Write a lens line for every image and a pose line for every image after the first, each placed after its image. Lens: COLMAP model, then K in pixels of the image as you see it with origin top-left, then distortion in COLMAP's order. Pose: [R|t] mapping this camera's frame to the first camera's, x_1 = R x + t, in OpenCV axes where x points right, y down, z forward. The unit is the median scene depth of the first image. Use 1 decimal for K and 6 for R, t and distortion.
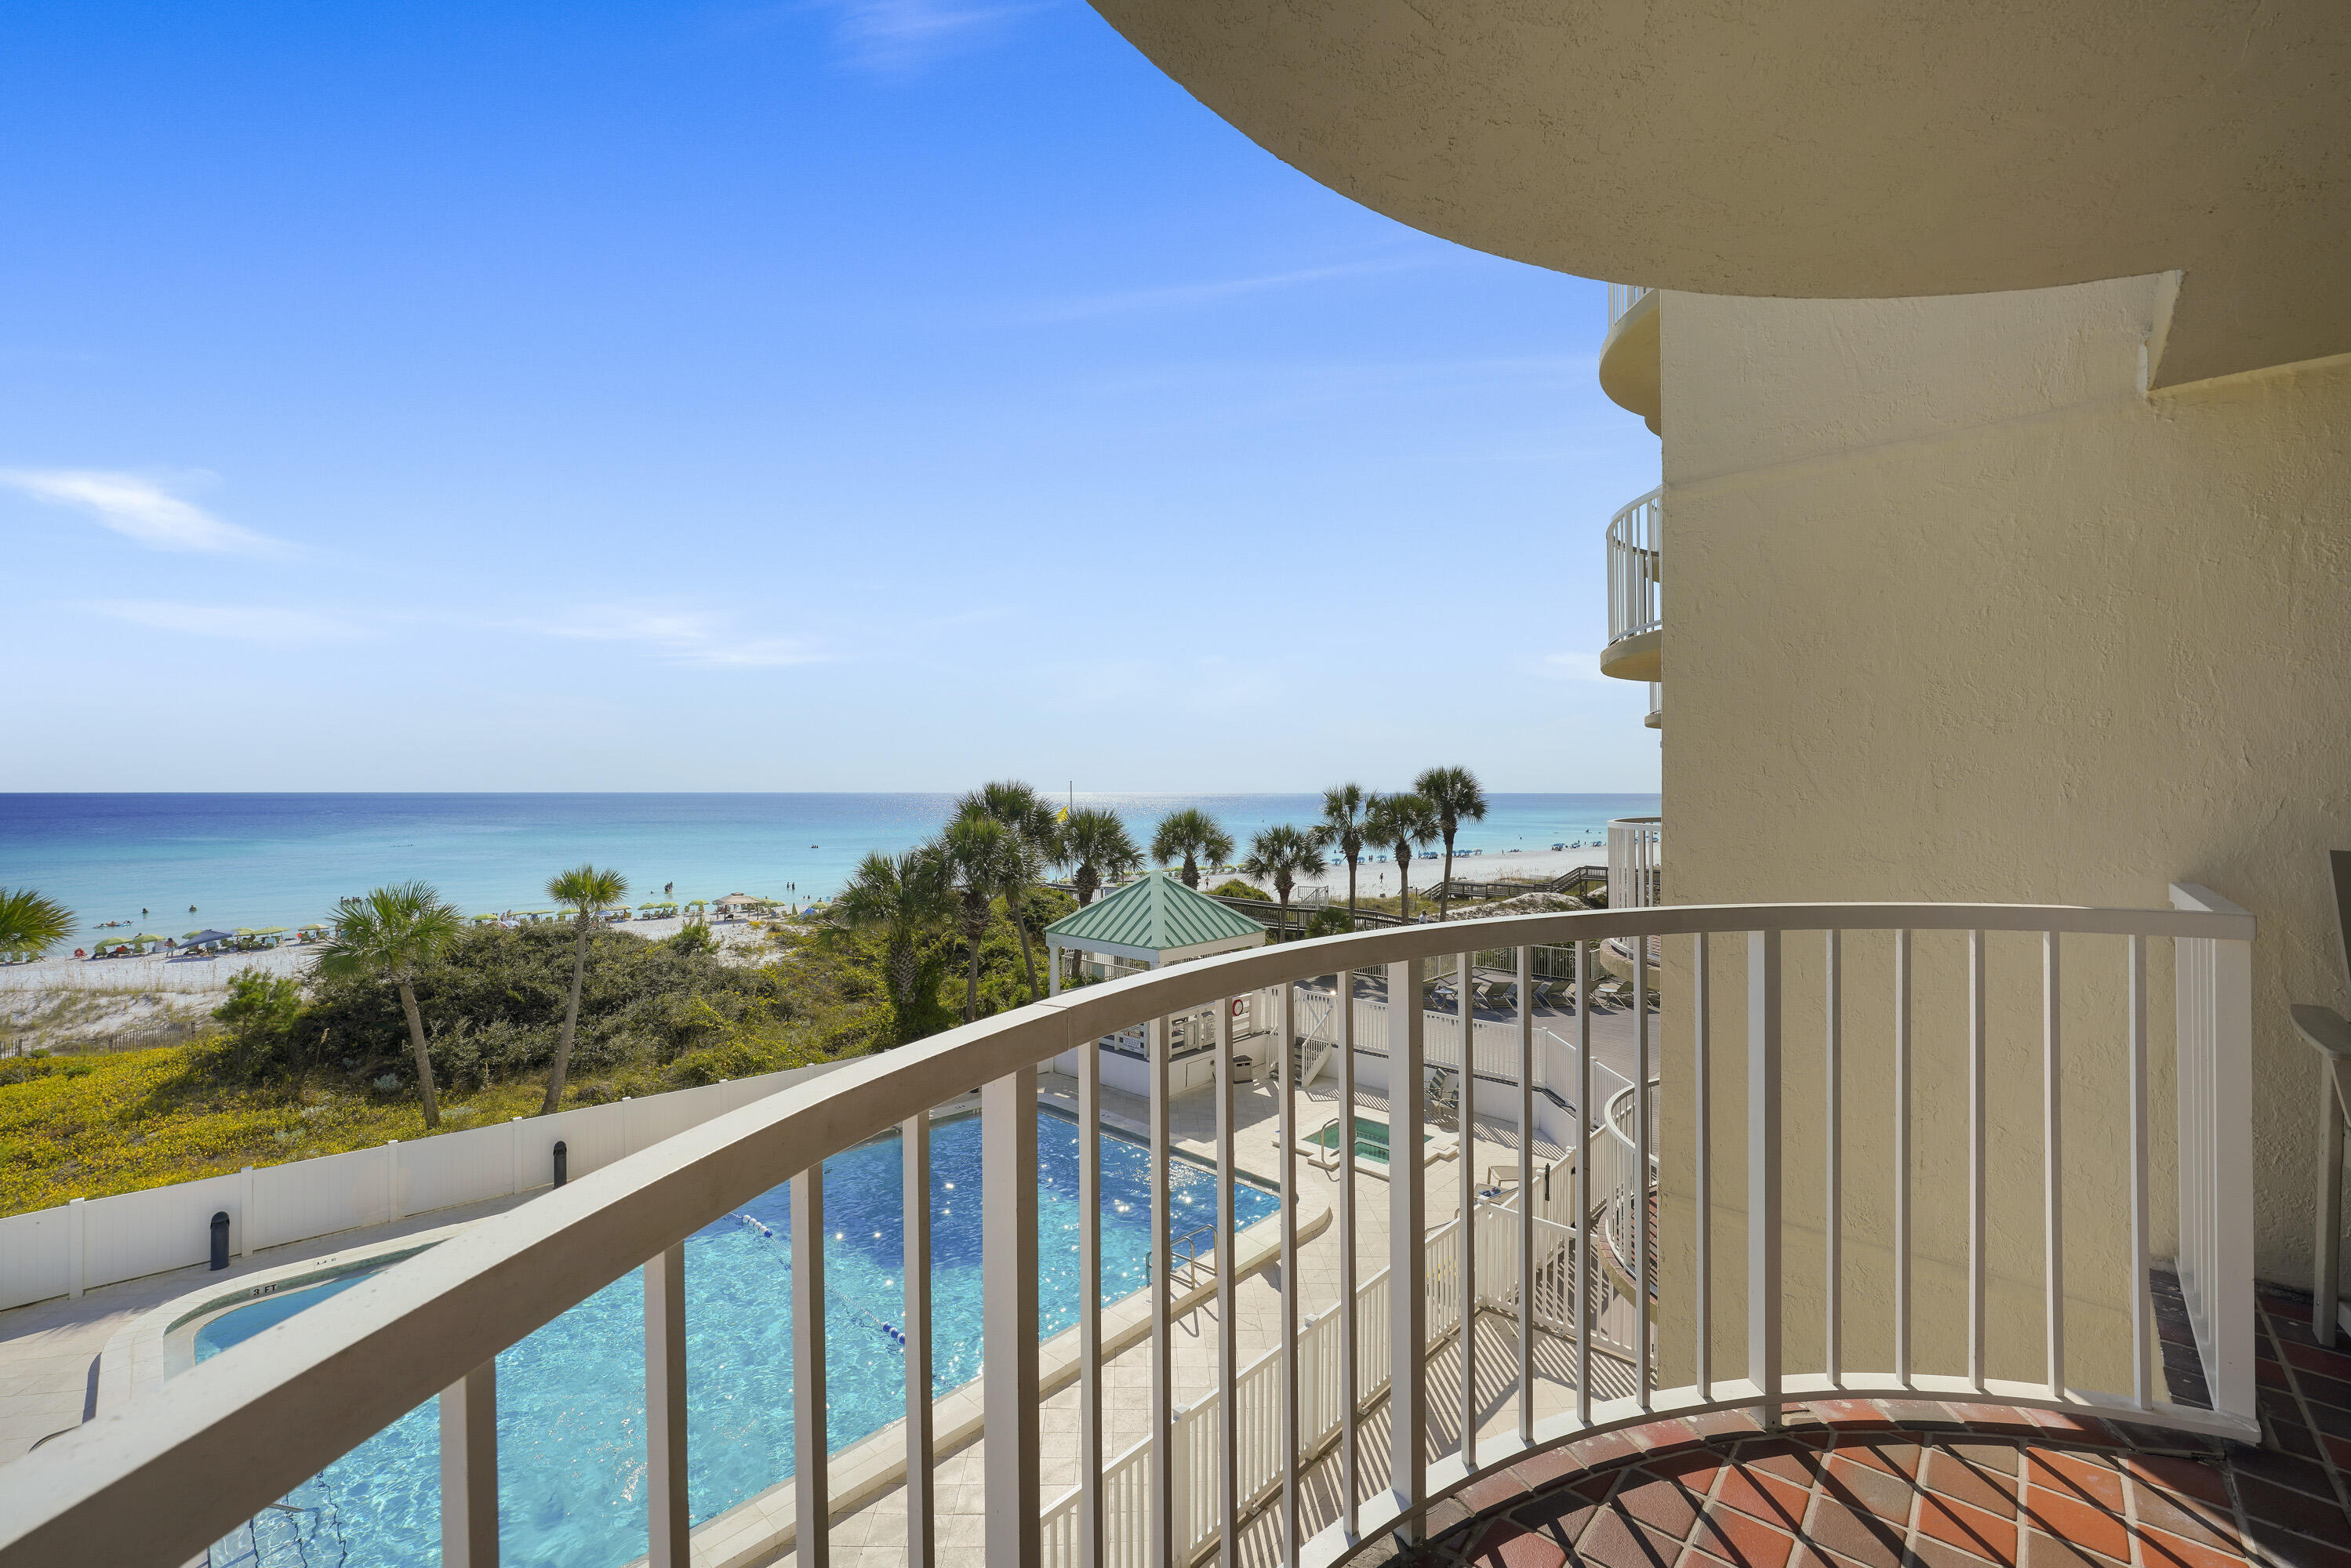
lens RADIAL K [[953.1, 0, 1178.8], [0, 953.1, 791.1], [0, 0, 1]] dist [-0.020548, 0.007361]
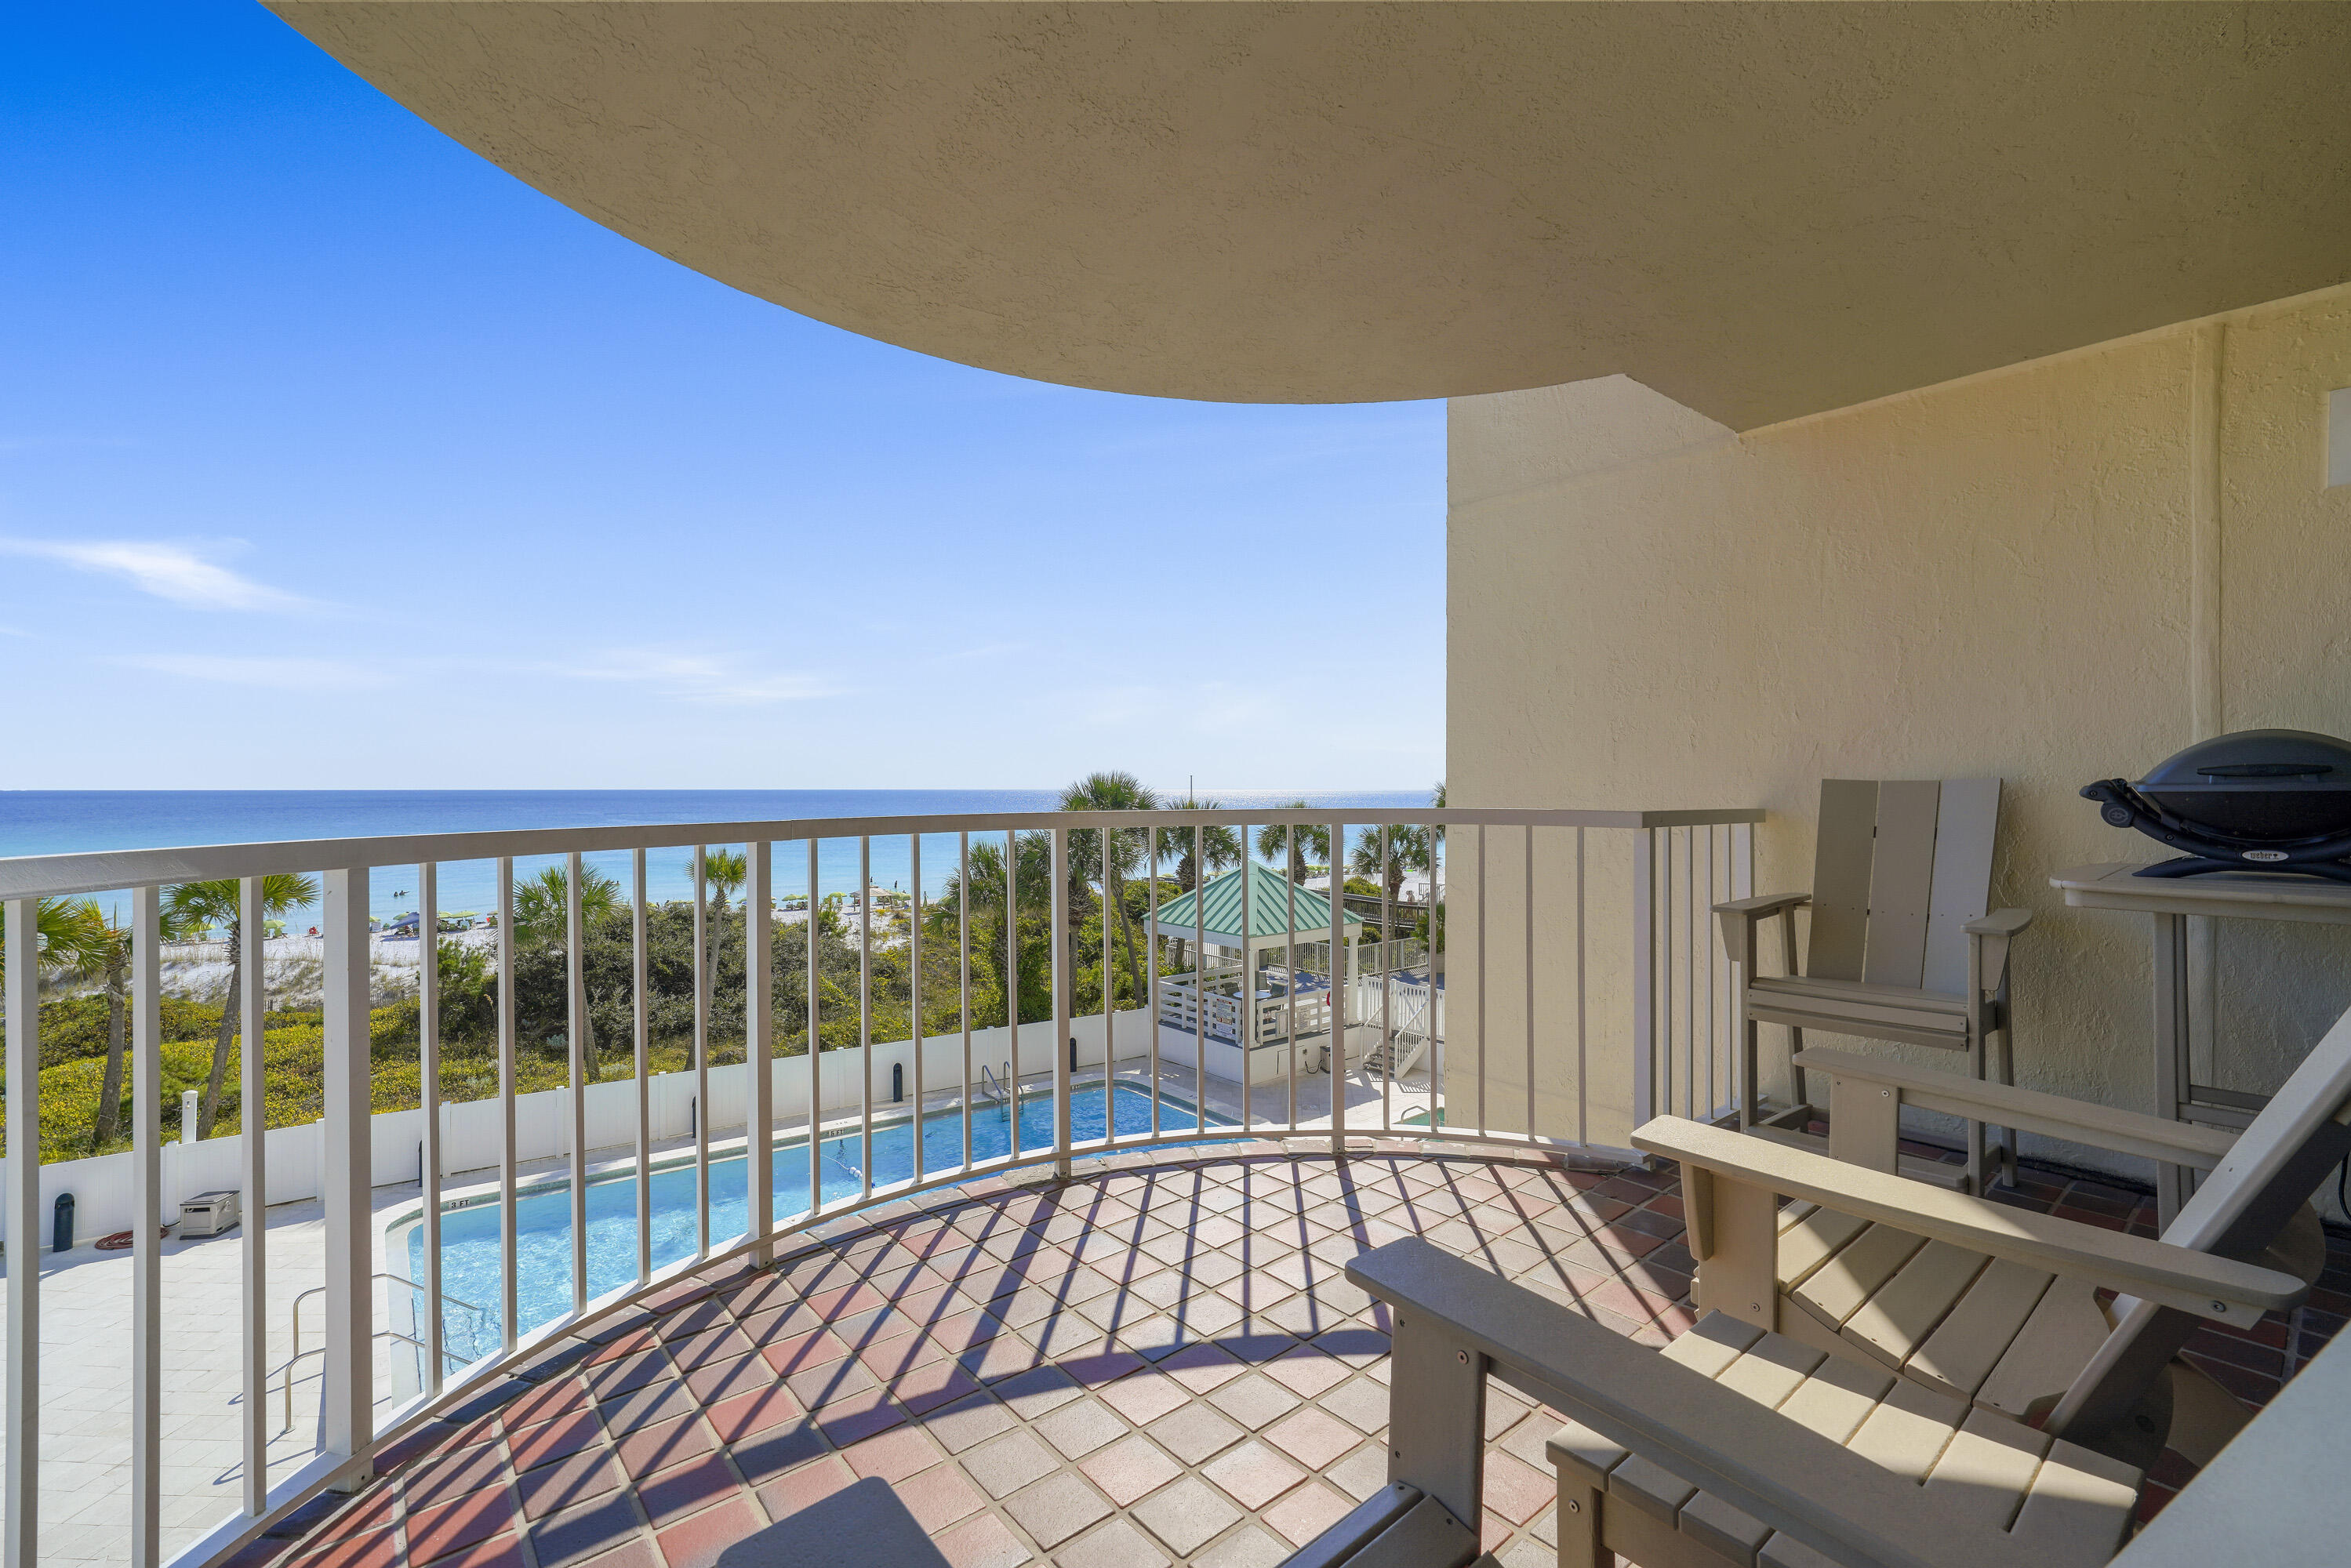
lens RADIAL K [[982.0, 0, 1179.6], [0, 982.0, 791.4], [0, 0, 1]] dist [-0.014387, 0.004231]
pose [[0.990871, 0.000579, -0.134810, 0.041890], [-0.000089, 0.999993, 0.003639, 0.006317], [0.134811, -0.003594, 0.990865, -0.042269]]
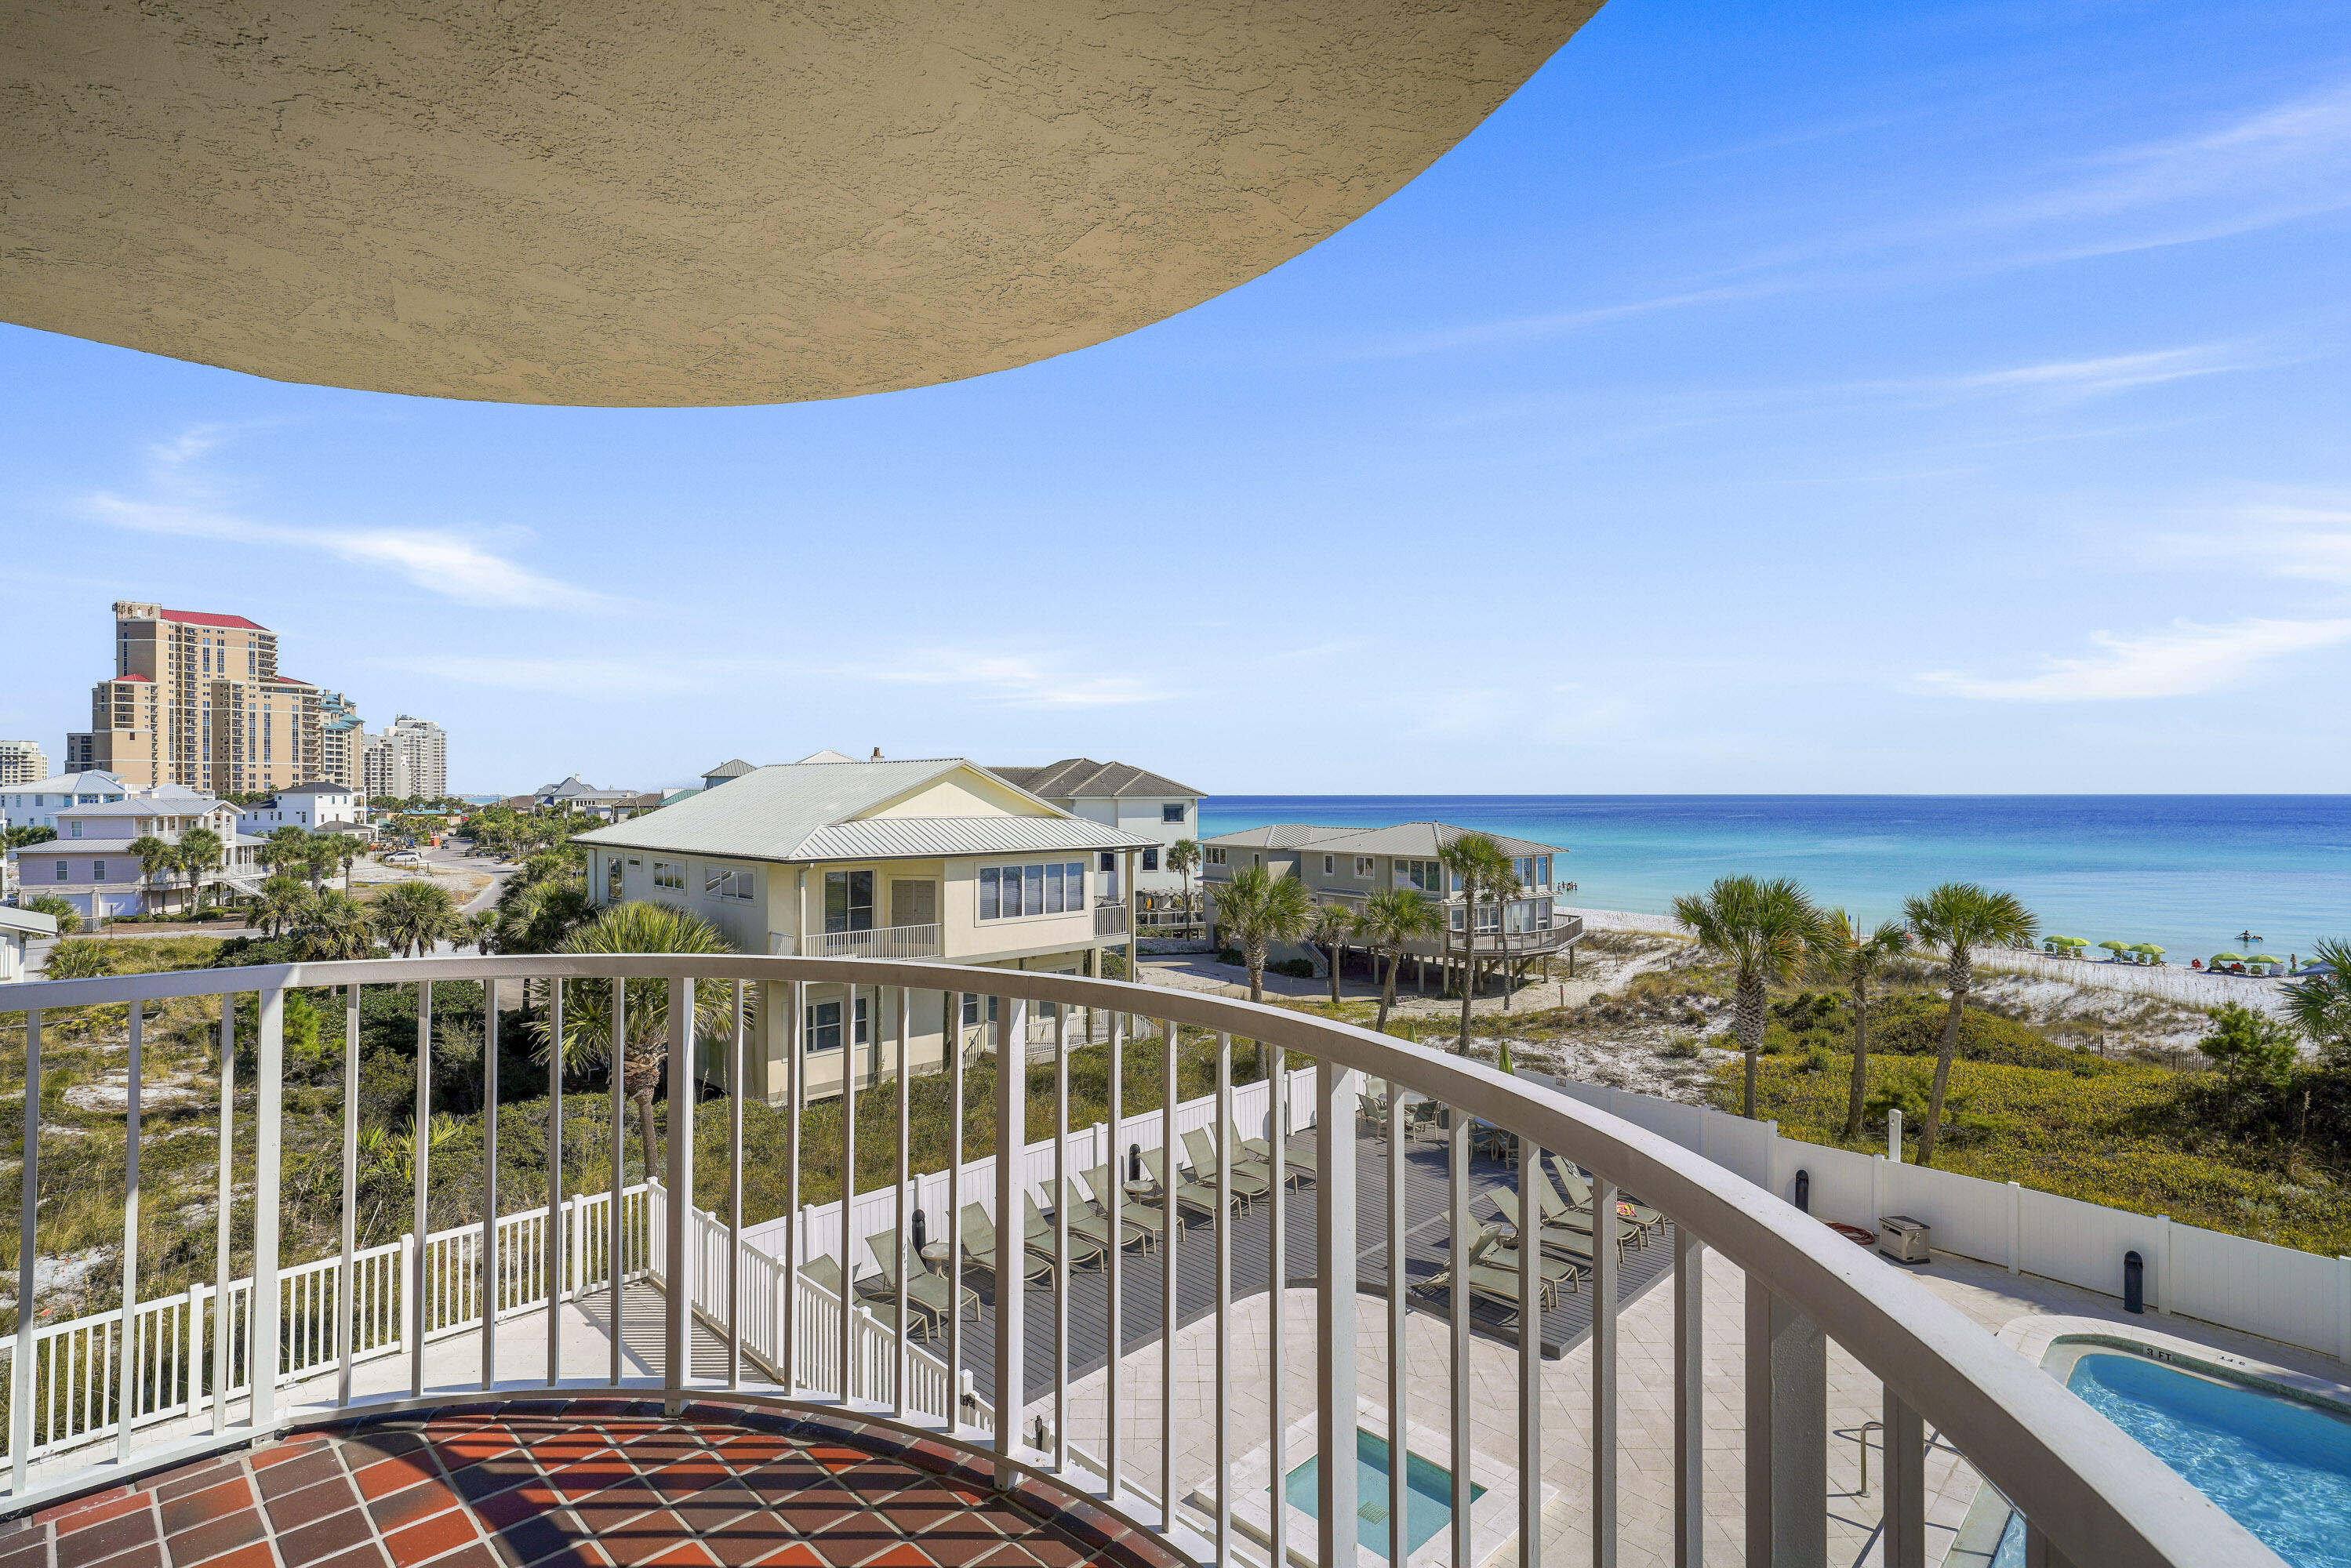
lens RADIAL K [[1129.7, 0, 1182.3], [0, 1129.7, 792.0], [0, 0, 1]] dist [0.001733, 0.001625]
pose [[-0.036920, -0.001825, -0.999317, 0.079238], [0.000981, 0.999998, -0.001863, -0.004435], [0.999318, -0.001049, -0.036918, 0.053855]]
